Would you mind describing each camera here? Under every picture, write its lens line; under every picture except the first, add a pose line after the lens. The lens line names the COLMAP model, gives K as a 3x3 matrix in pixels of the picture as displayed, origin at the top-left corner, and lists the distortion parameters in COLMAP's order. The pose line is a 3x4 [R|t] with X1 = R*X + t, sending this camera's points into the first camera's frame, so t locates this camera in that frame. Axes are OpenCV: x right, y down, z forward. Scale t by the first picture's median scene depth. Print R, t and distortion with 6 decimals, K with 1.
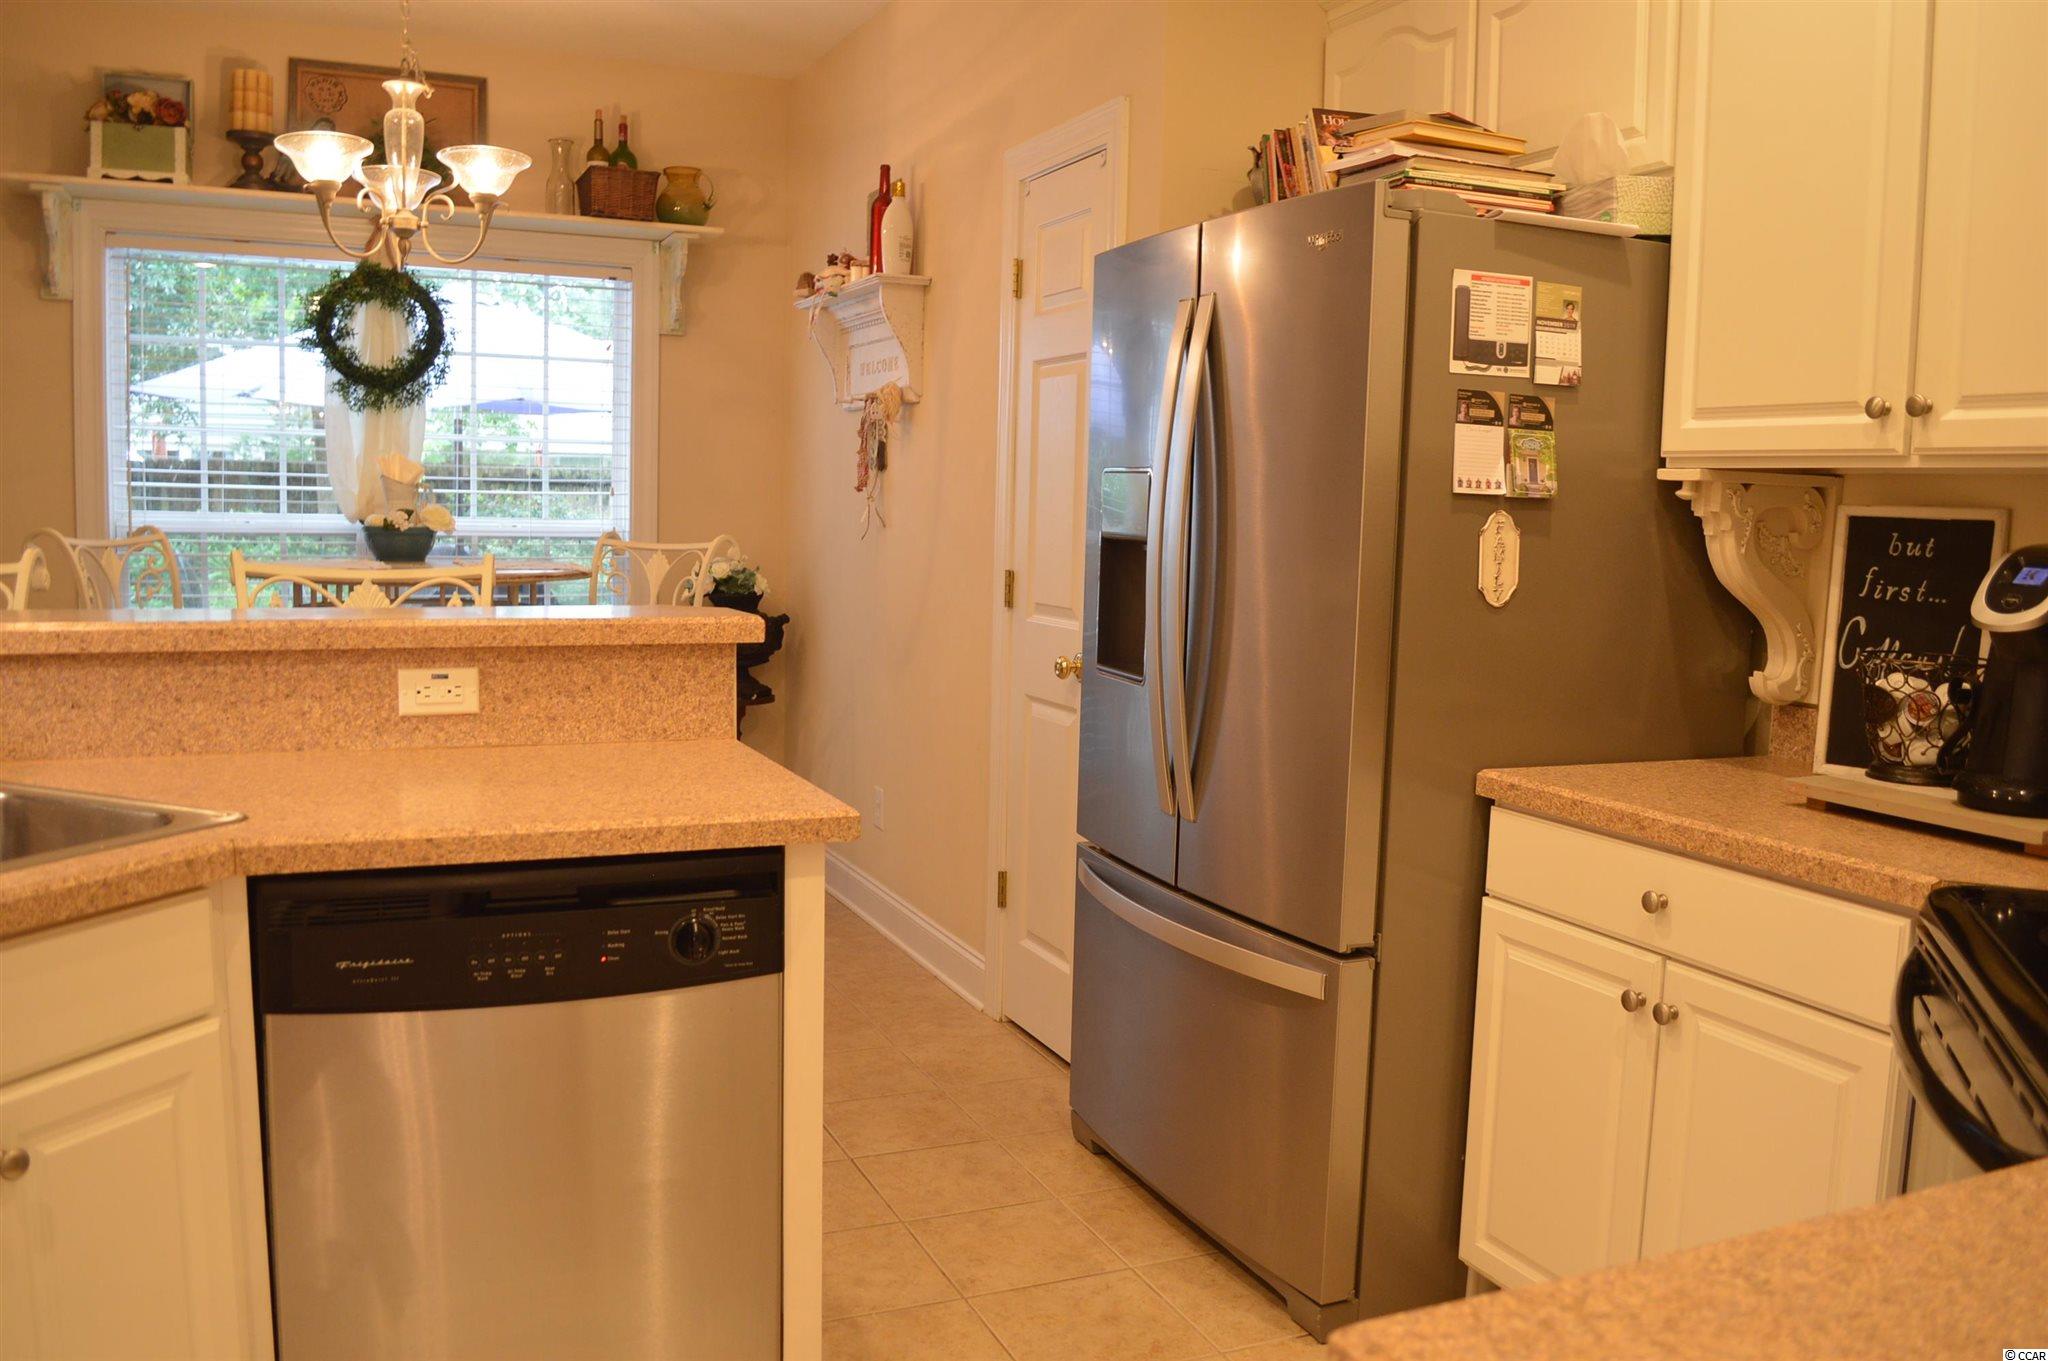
lens RADIAL K [[1627.5, 0, 1021.5], [0, 1627.5, 673.8], [0, 0, 1]] dist [-0.081128, 0.007285]
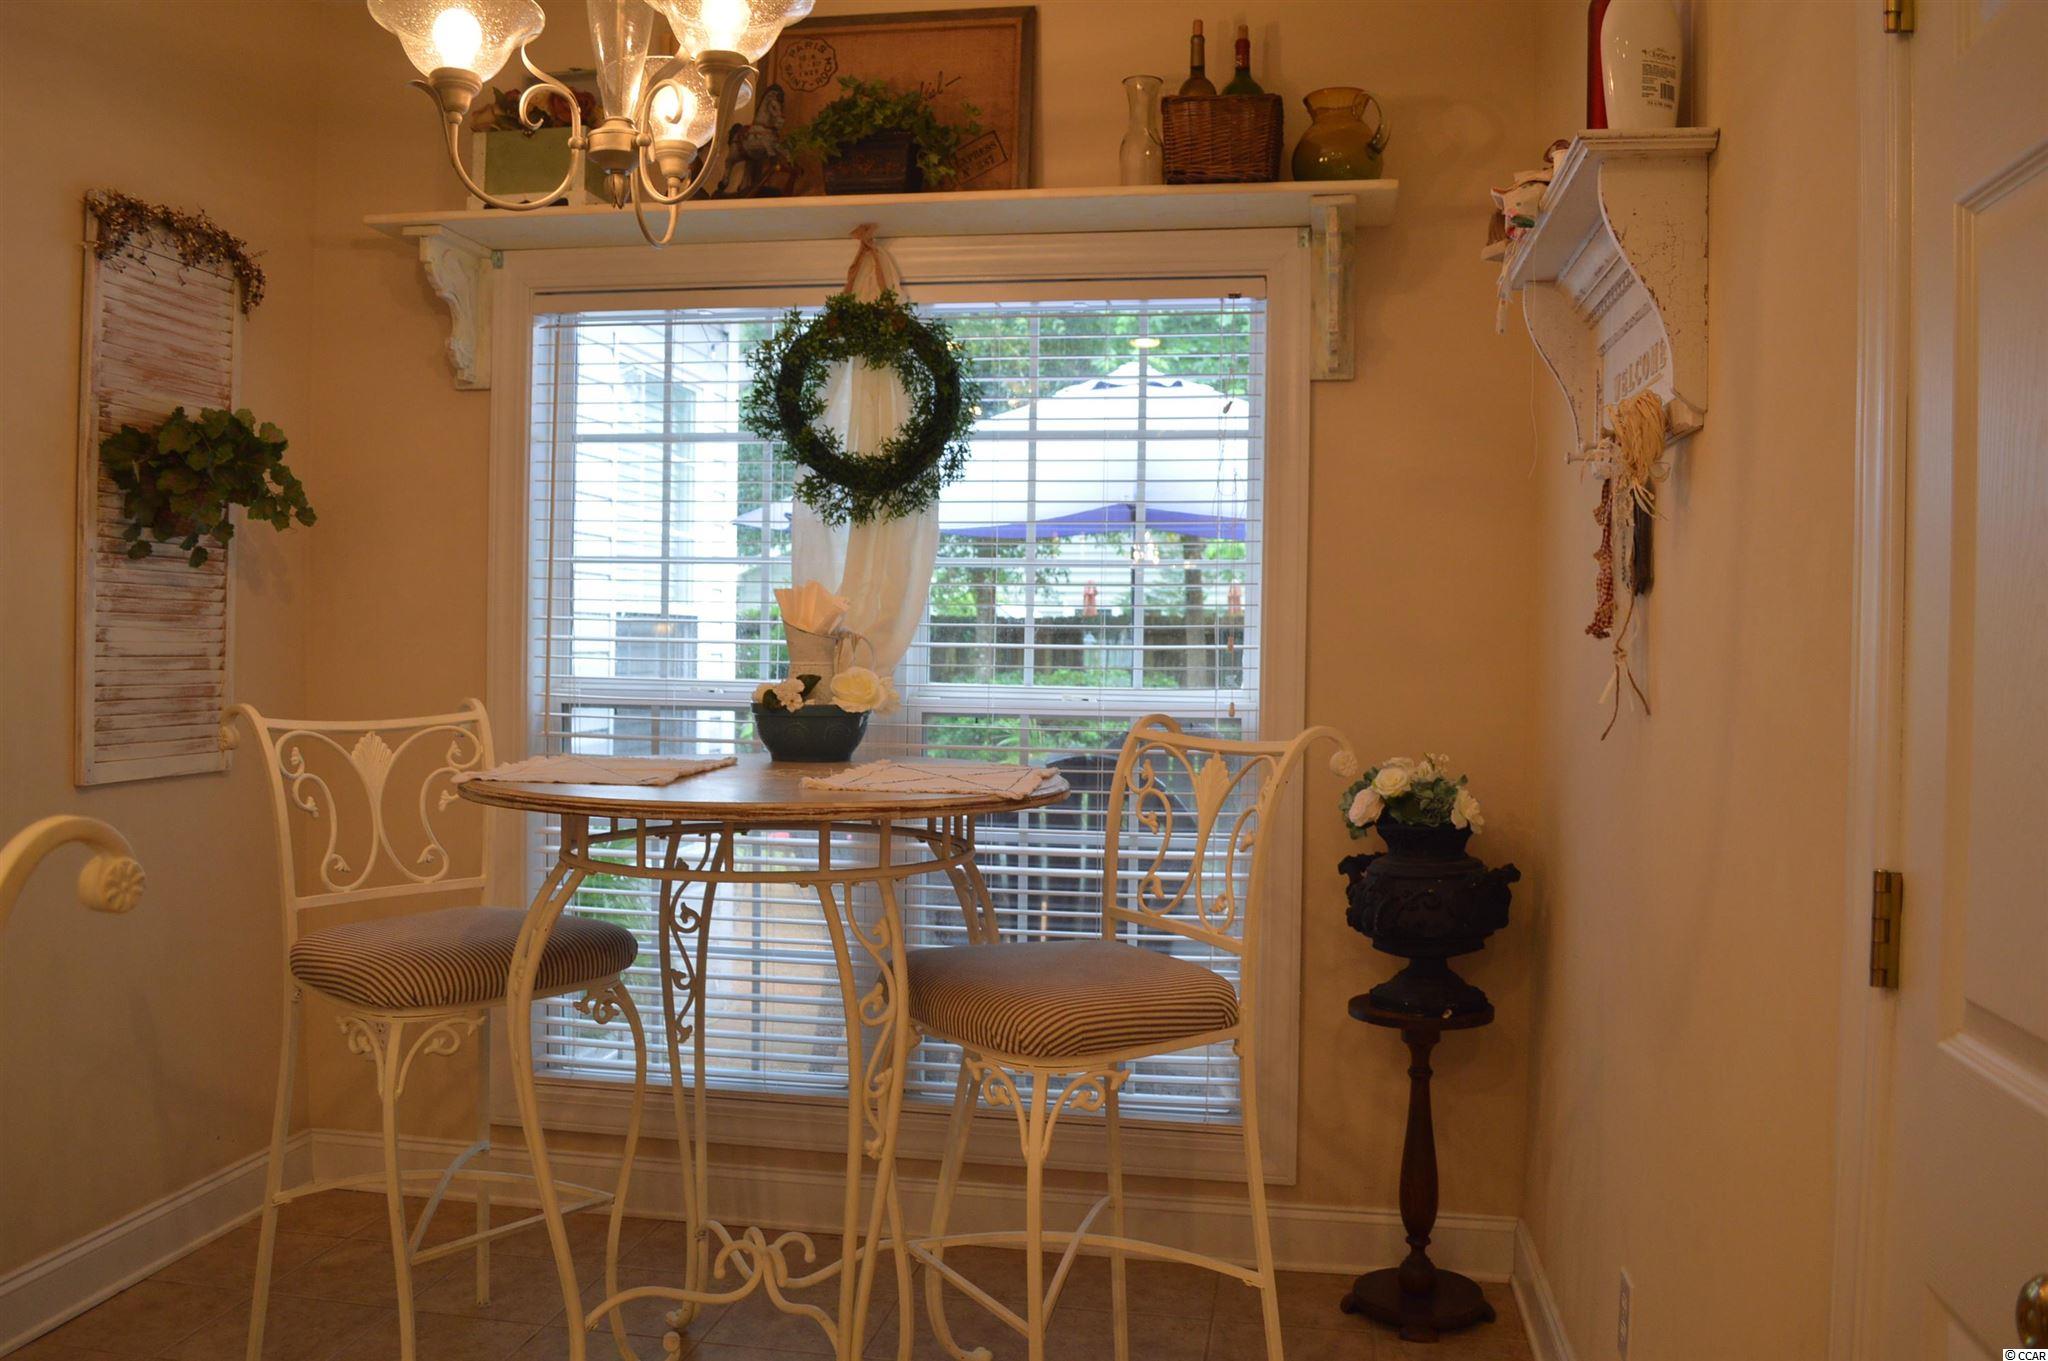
lens RADIAL K [[1617.4, 0, 1025.2], [0, 1617.4, 678.1], [0, 0, 1]] dist [-0.084431, 0.006495]
pose [[0.832993, -0.001022, -0.553283, 0.019494], [-0.050350, 0.995709, -0.077643, -0.059263], [0.550988, 0.092534, 0.829367, 0.553165]]
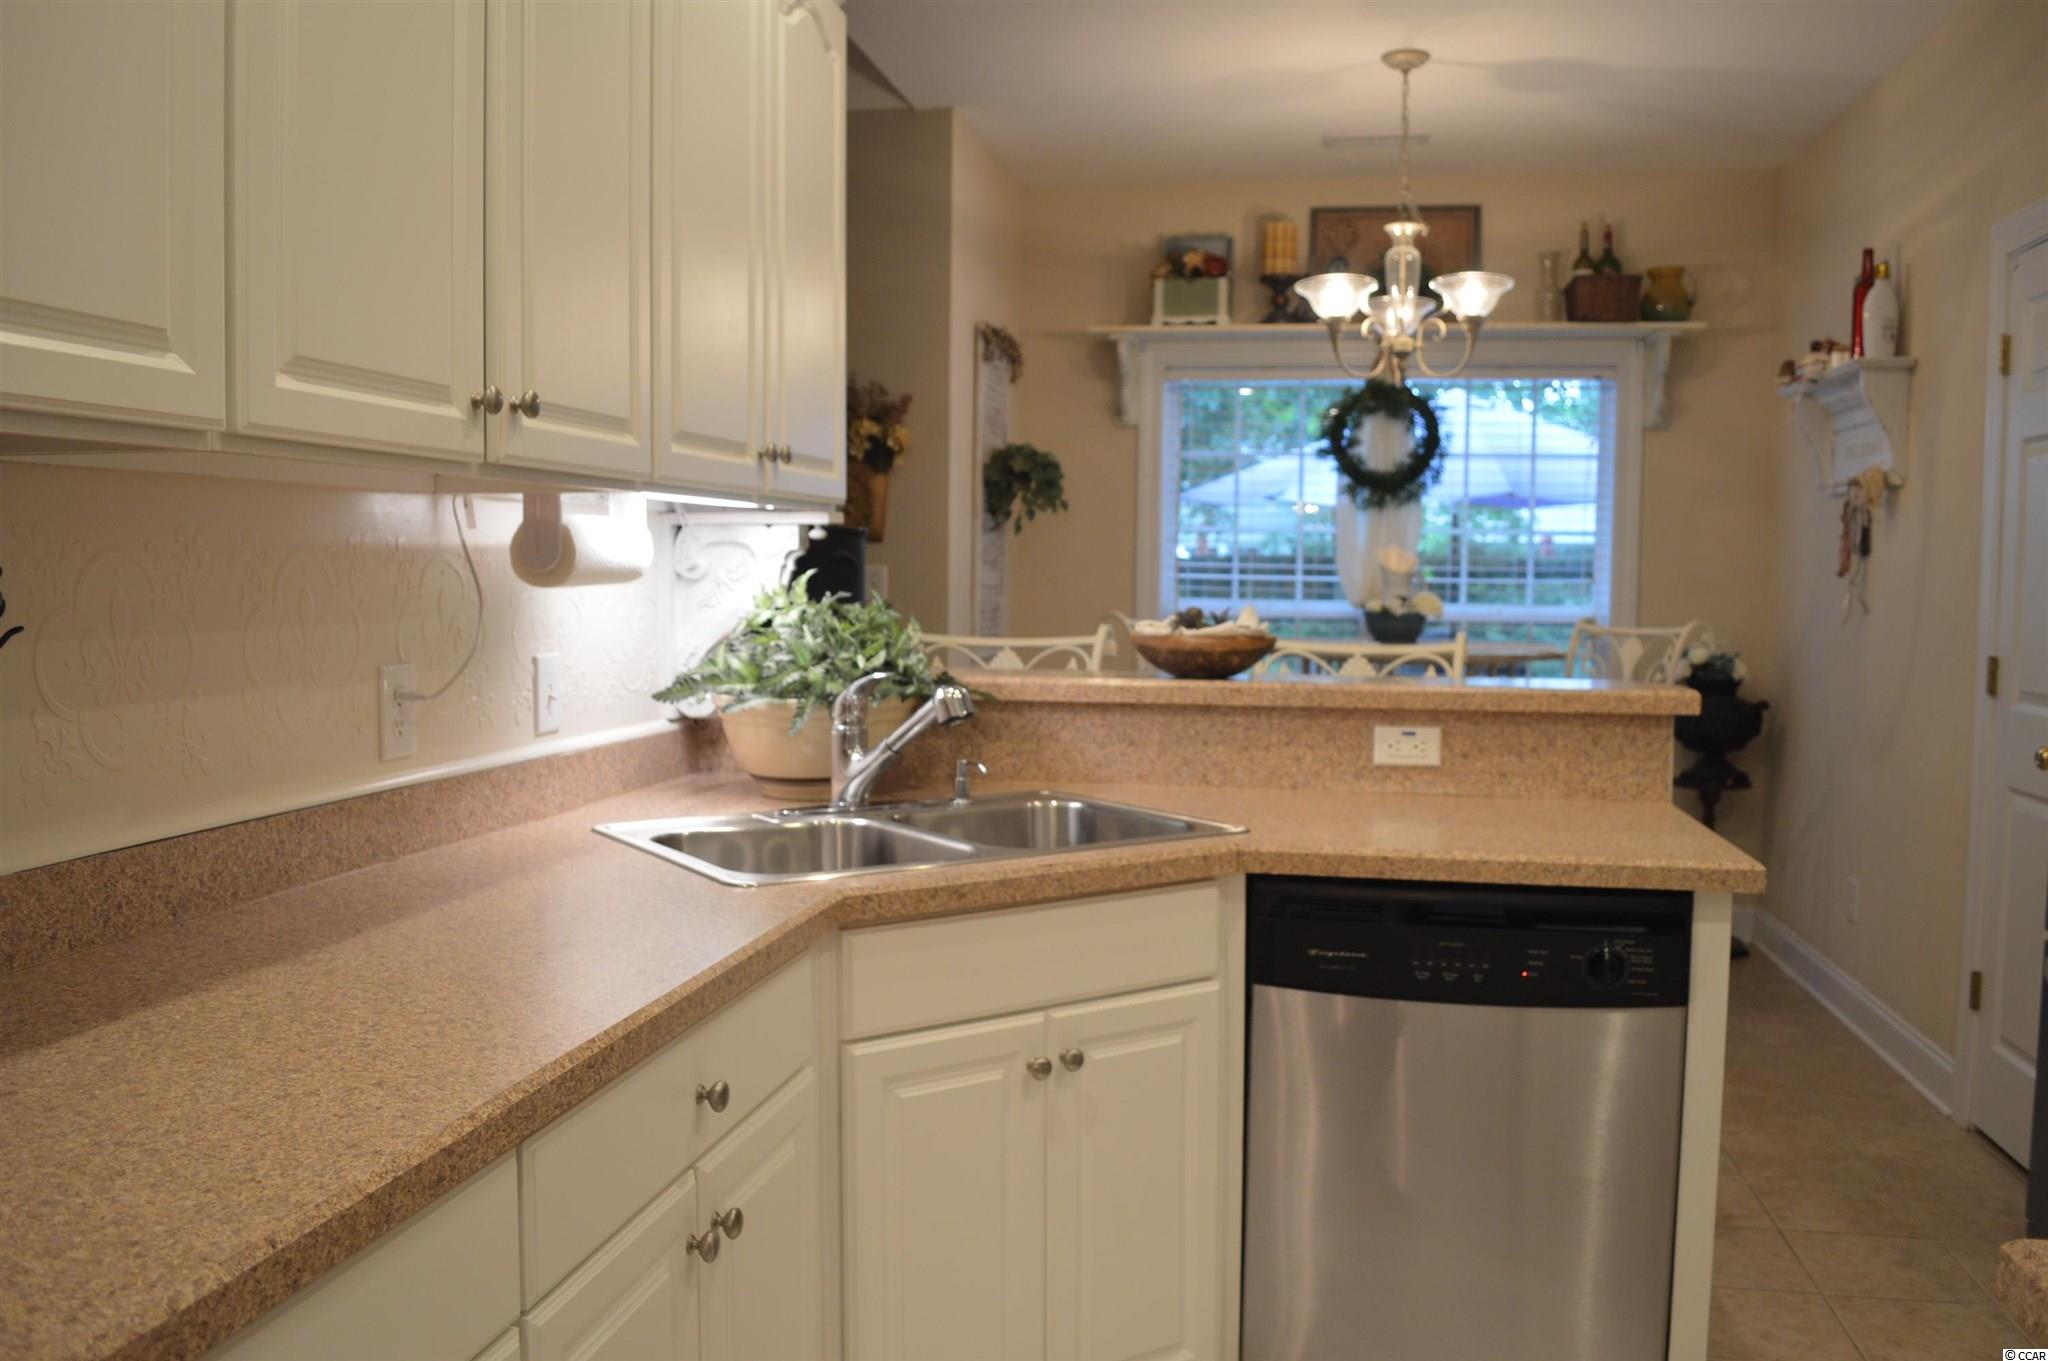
lens RADIAL K [[1617.4, 0, 1025.2], [0, 1617.4, 678.1], [0, 0, 1]] dist [-0.084431, 0.006495]
pose [[0.823329, 0.018532, -0.567262, 0.040373], [-0.048440, 0.998114, -0.037698, 0.009918], [0.565494, 0.058516, 0.822674, -0.071292]]
